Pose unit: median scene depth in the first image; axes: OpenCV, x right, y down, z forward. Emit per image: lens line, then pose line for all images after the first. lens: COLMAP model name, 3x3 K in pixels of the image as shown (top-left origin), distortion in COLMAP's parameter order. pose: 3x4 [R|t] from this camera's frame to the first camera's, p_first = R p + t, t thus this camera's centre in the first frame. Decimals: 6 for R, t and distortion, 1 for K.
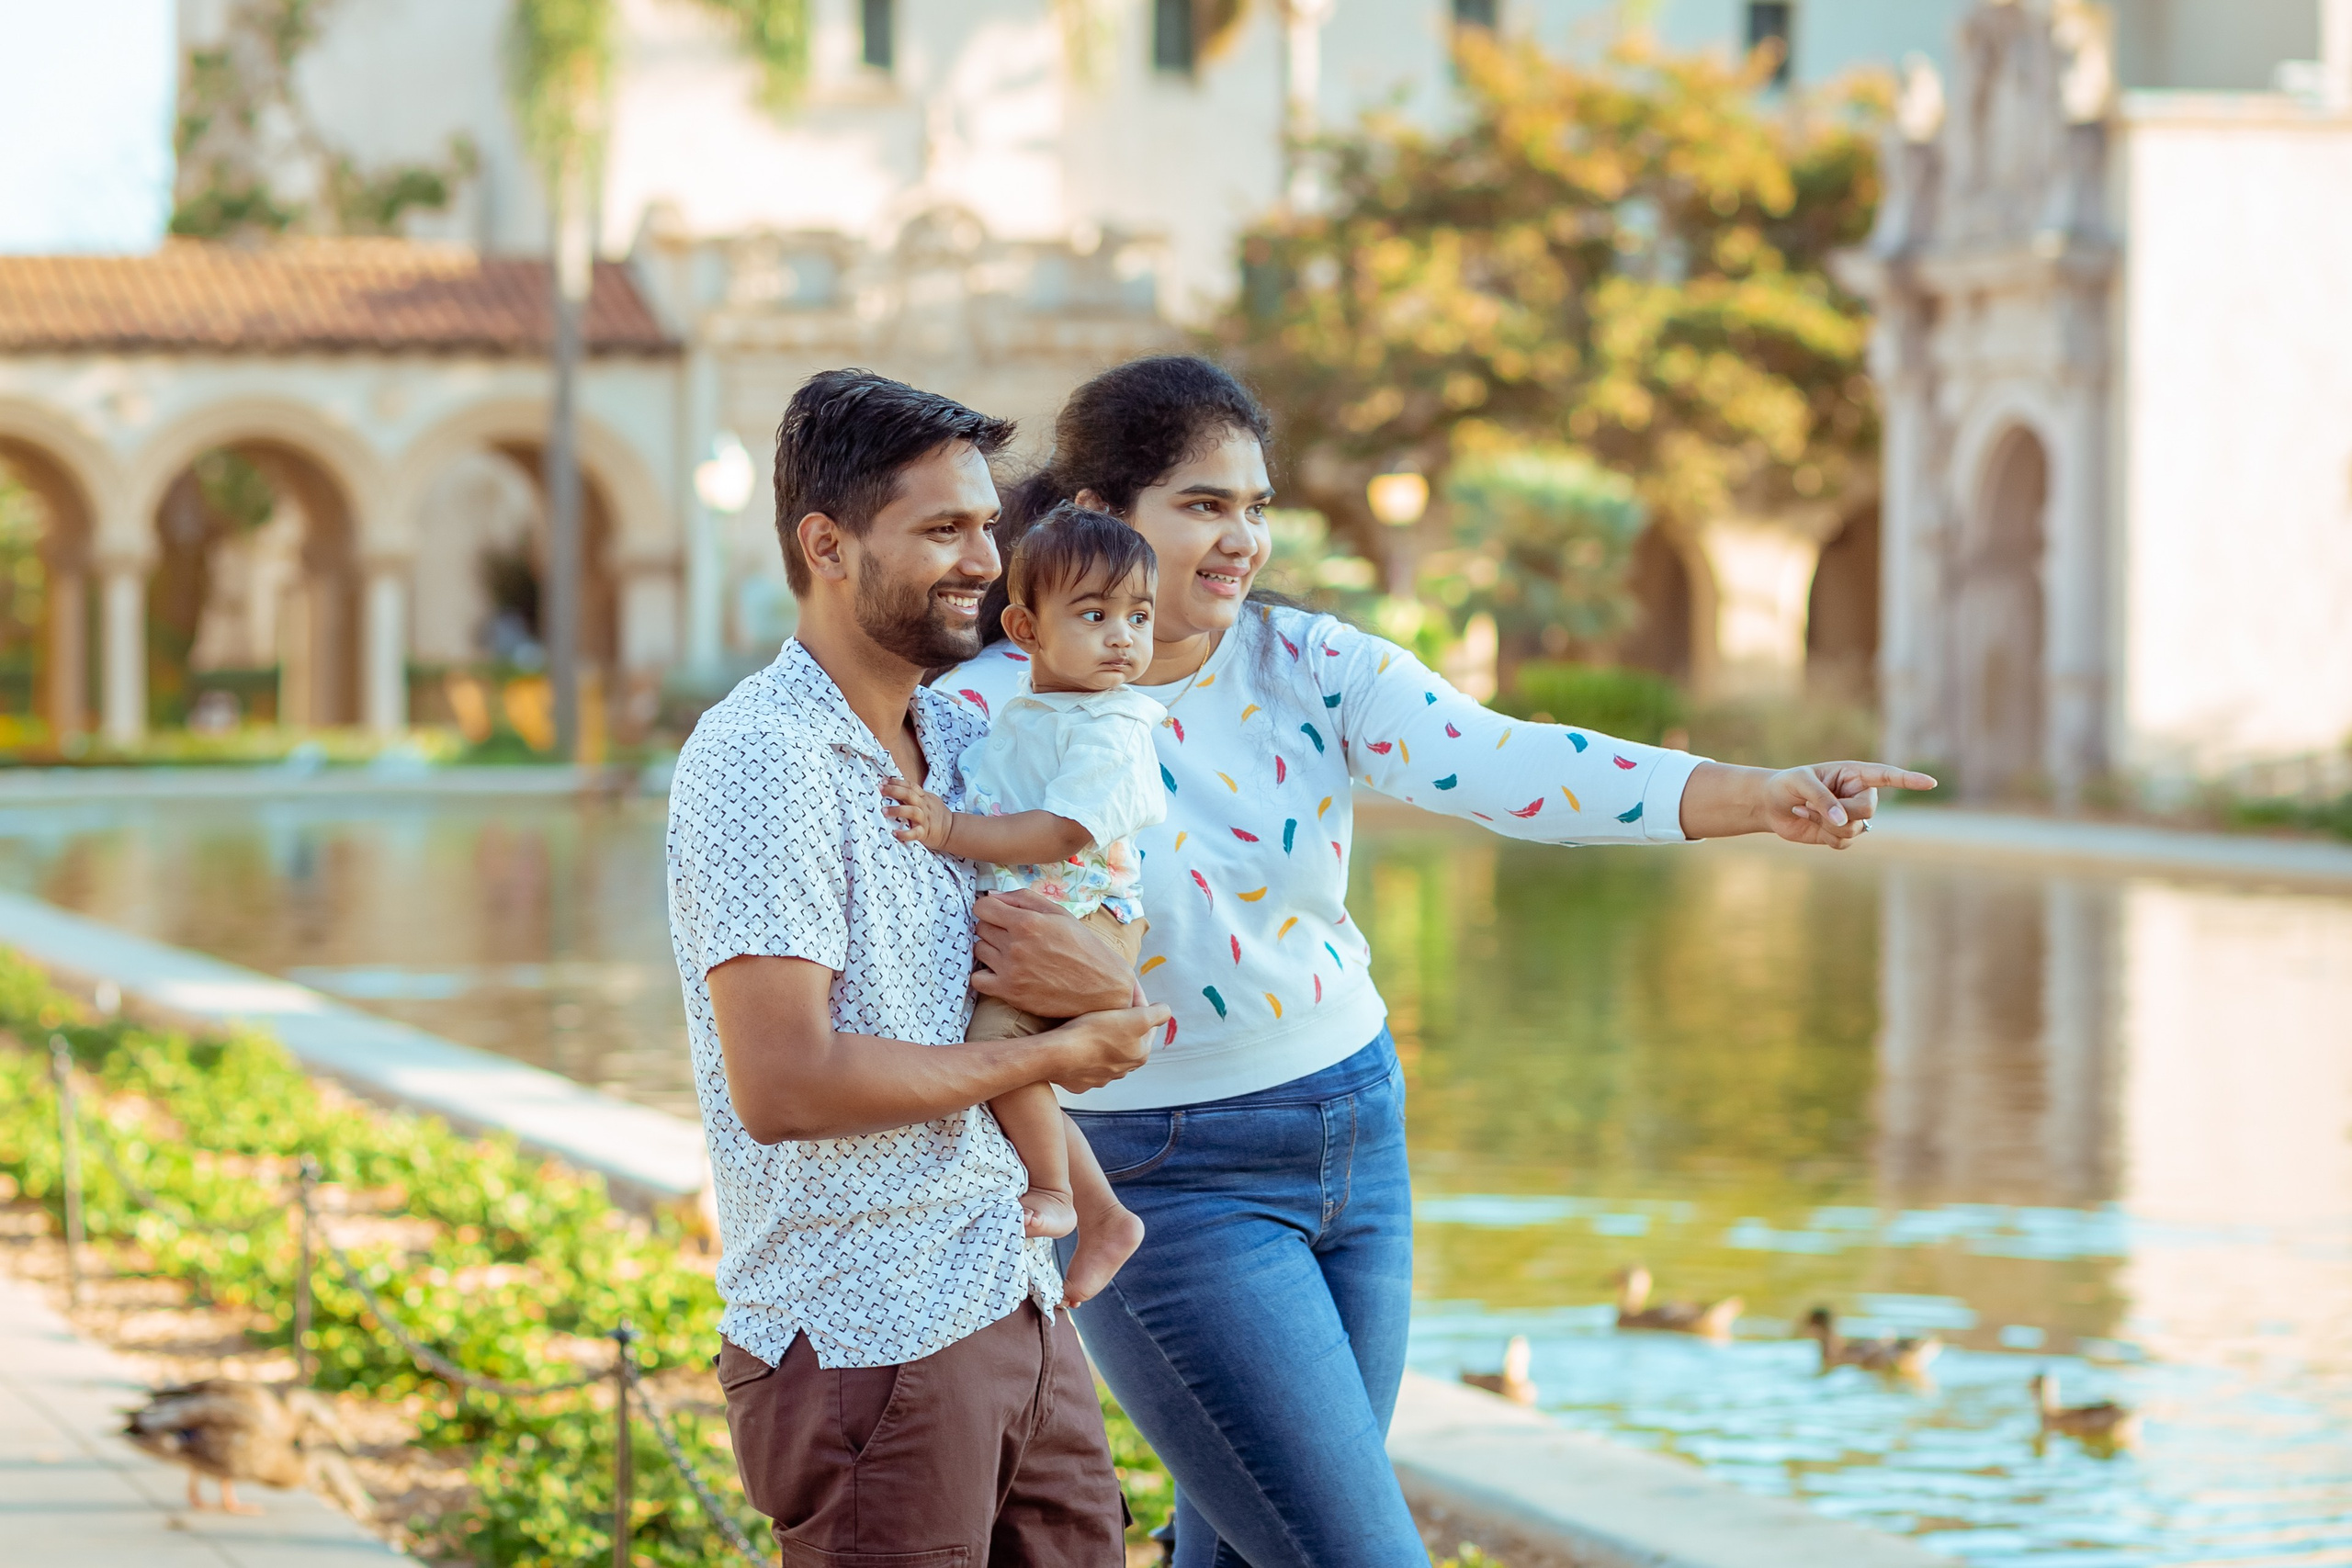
lens RADIAL K [[9767.1, 0, 1176.0], [0, 9767.1, 784.0], [0, 0, 1]] dist [0.001668, -2.880845]
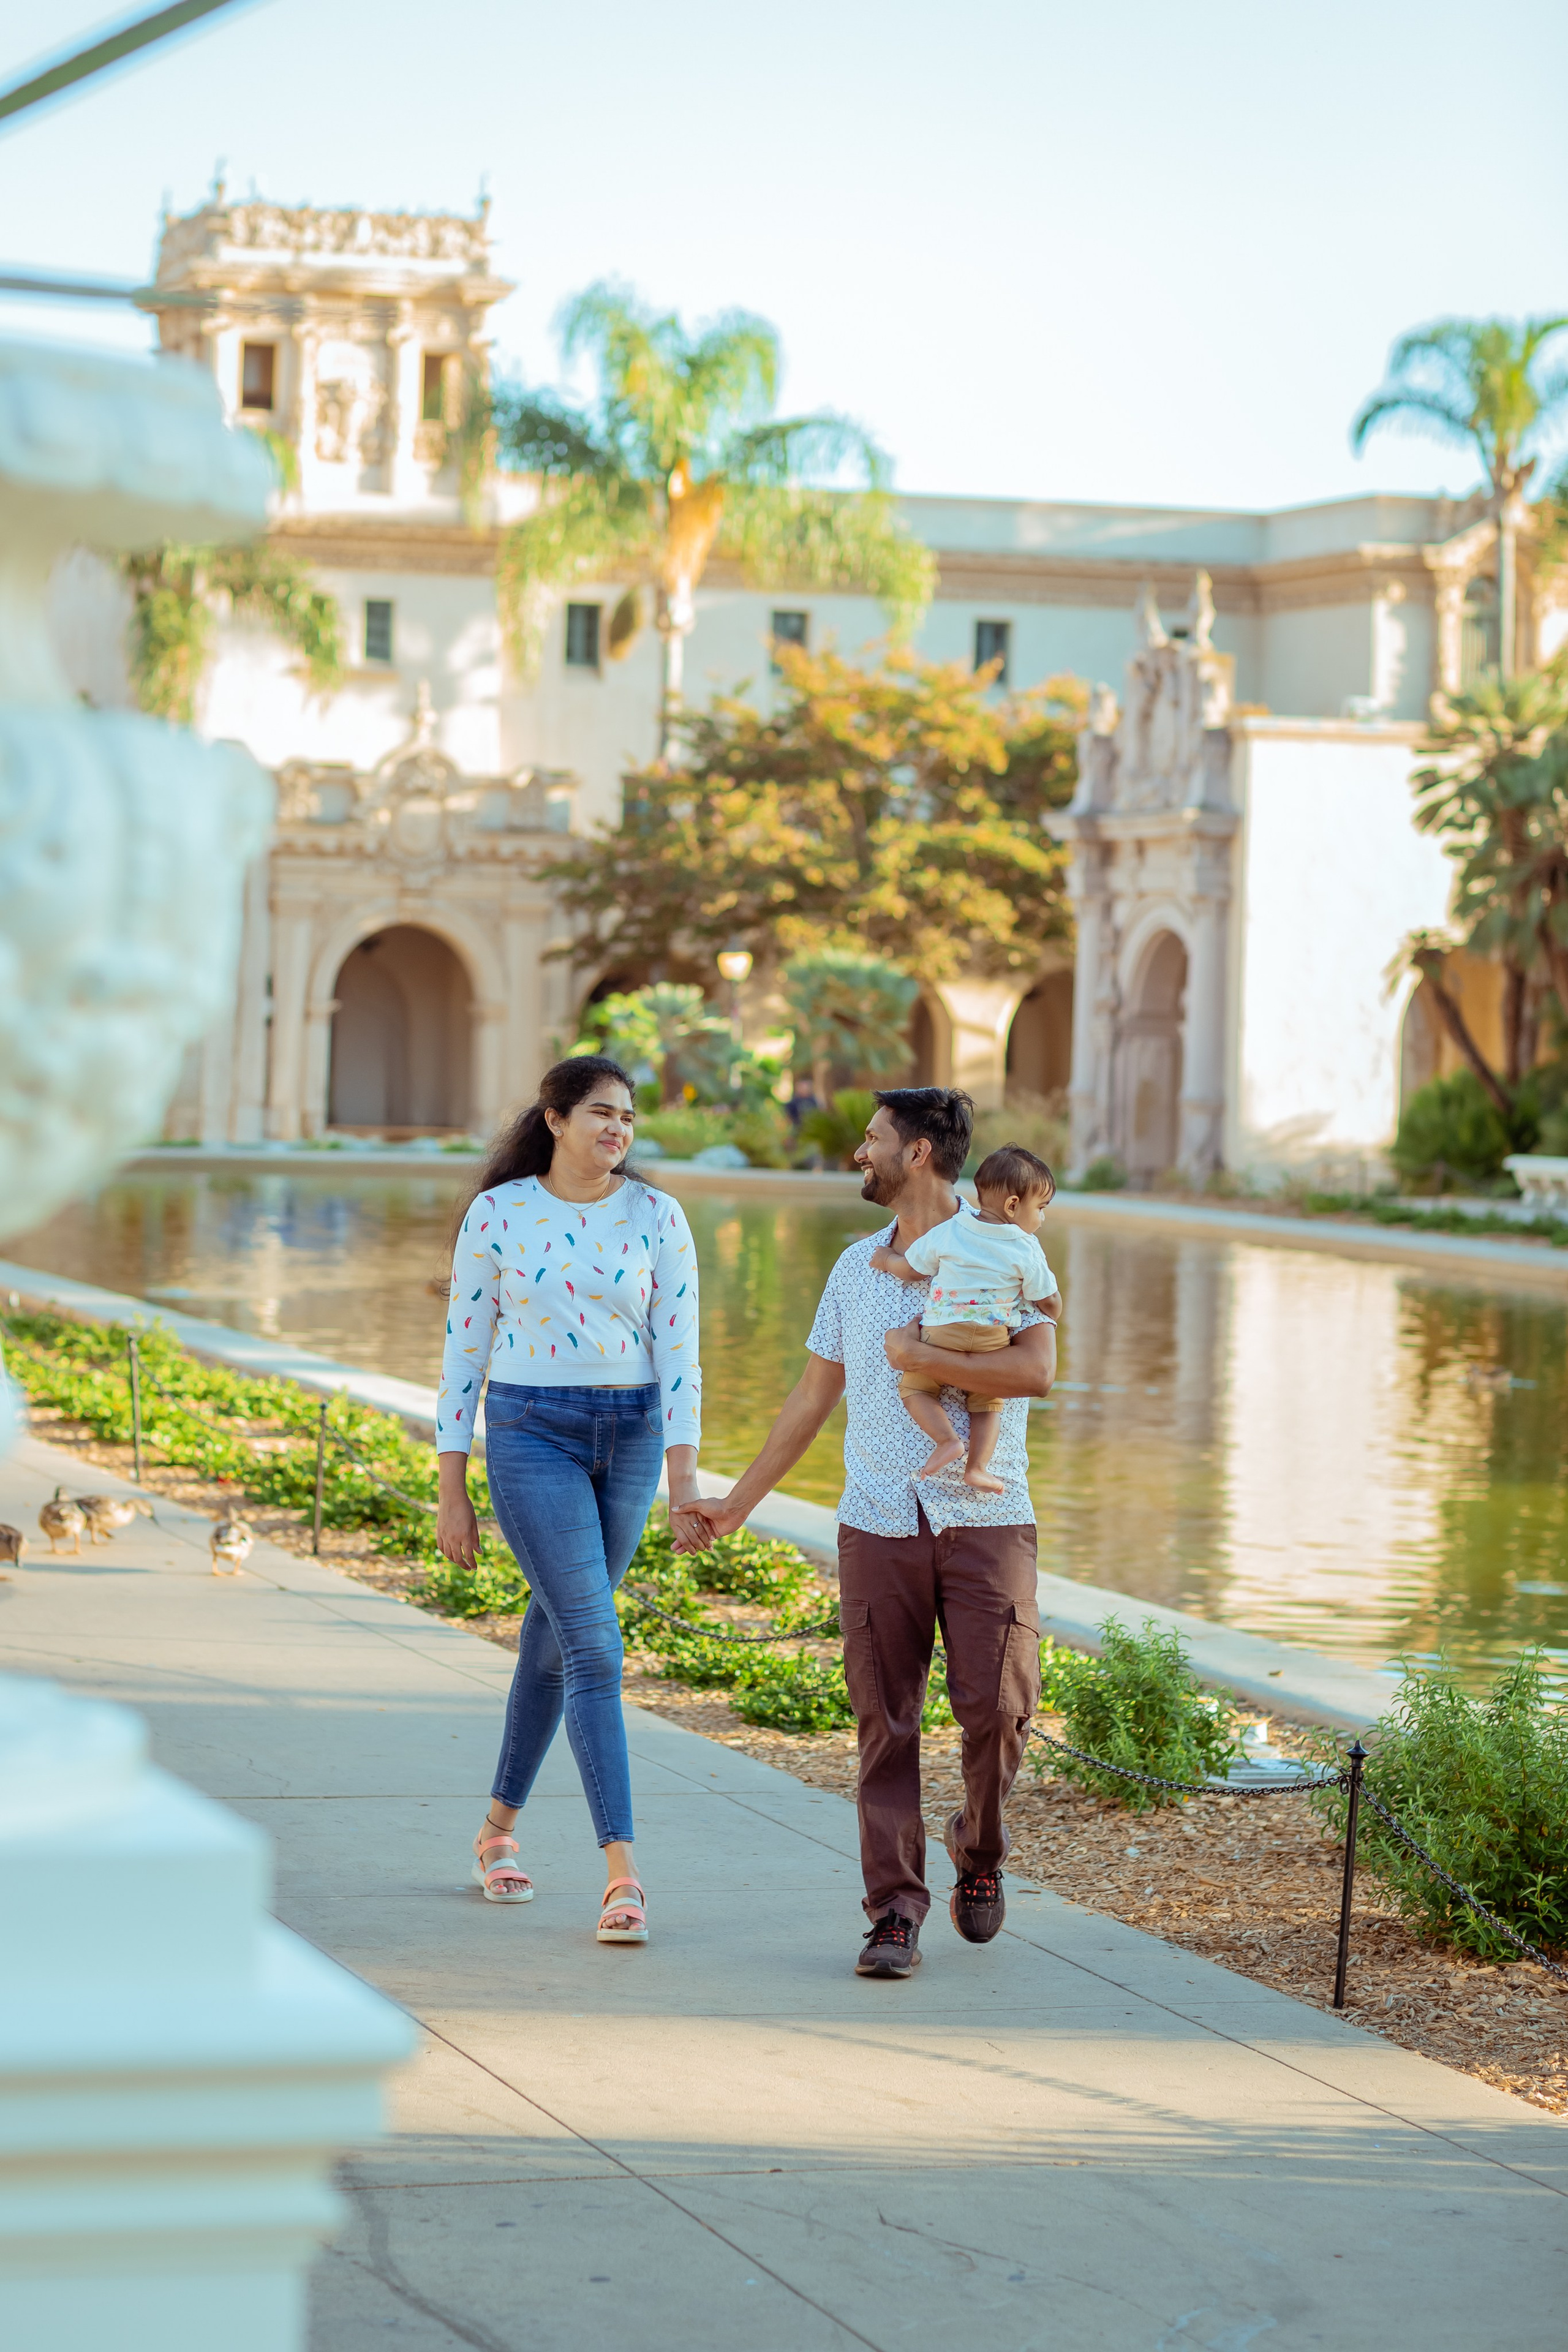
lens RADIAL K [[9768.1, 0, 784.0], [0, 9768.1, 1176.0], [0, 0, 1]] dist [0.001668, -2.880845]
pose [[0.997688, 0.021168, 0.064573, -0.067062], [-0.021953, 0.999693, 0.011463, -0.015450], [-0.064311, -0.012854, 0.997847, -0.482295]]
